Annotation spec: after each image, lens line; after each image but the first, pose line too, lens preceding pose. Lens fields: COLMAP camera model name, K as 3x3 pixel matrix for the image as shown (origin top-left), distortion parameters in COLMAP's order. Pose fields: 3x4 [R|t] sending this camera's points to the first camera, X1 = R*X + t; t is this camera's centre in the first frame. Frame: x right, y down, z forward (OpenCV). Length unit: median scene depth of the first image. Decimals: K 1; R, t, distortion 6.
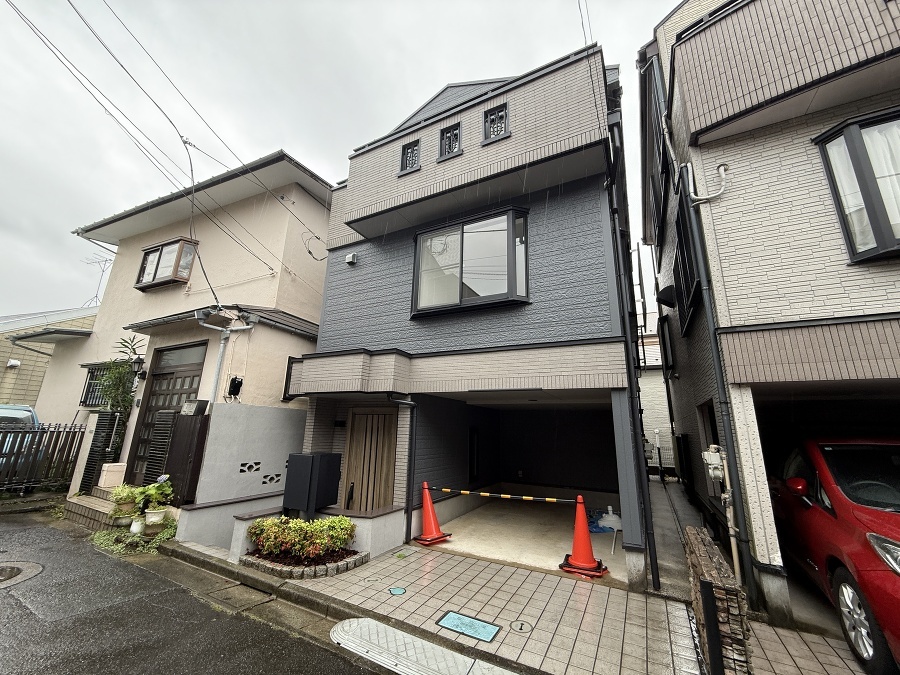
lens RADIAL K [[358.4, 0, 449.4], [0, 358.4, 333.7], [0, 0, 1]] dist [-0.002297, 0.000637]
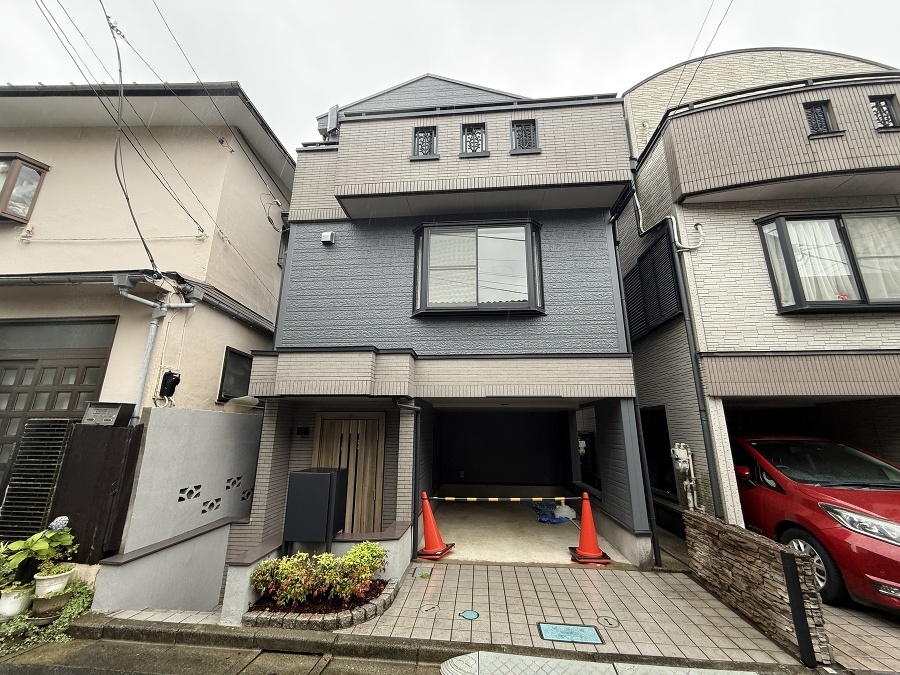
lens RADIAL K [[358.4, 0, 449.6], [0, 358.4, 333.0], [0, 0, 1]] dist [-0.002297, 0.000637]
pose [[0.919204, 0.080611, 0.385443, -0.454525], [-0.083129, 0.996487, -0.010157, 0.003081], [-0.384908, -0.022705, 0.922676, 0.133838]]
